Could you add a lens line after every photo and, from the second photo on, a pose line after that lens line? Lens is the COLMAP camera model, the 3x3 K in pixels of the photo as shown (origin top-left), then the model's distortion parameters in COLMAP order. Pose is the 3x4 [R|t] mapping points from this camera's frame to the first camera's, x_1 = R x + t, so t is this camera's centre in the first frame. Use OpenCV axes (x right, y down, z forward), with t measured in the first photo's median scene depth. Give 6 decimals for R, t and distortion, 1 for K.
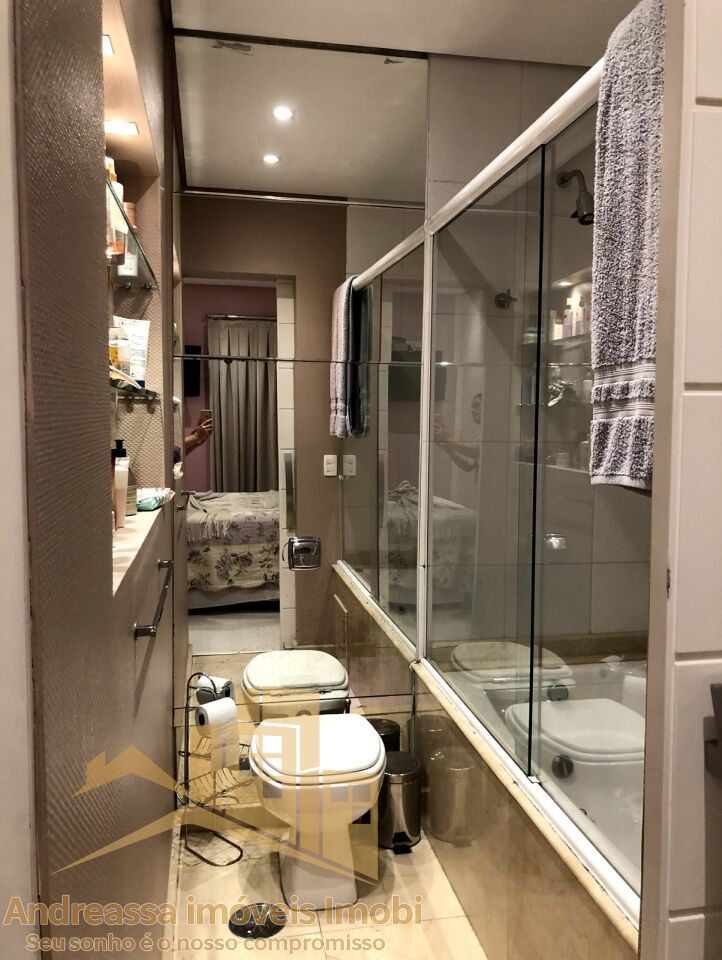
lens RADIAL K [[805.6, 0, 361.0], [0, 805.6, 480.0], [0, 0, 1]] dist [0.094277, 0.005173]
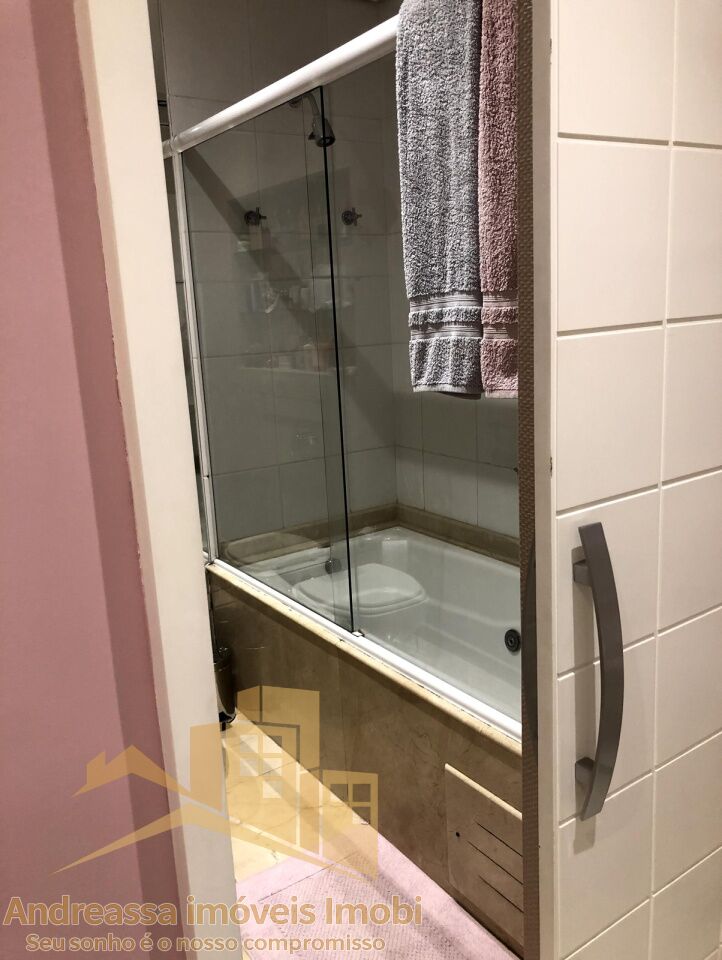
lens RADIAL K [[786.0, 0, 361.0], [0, 786.0, 480.0], [0, 0, 1]] dist [0.093448, -0.006886]
pose [[0.917643, -0.138432, 0.372515, -0.276113], [0.090094, 0.985429, 0.144264, -0.046953], [-0.387058, -0.098821, 0.916745, -0.094995]]
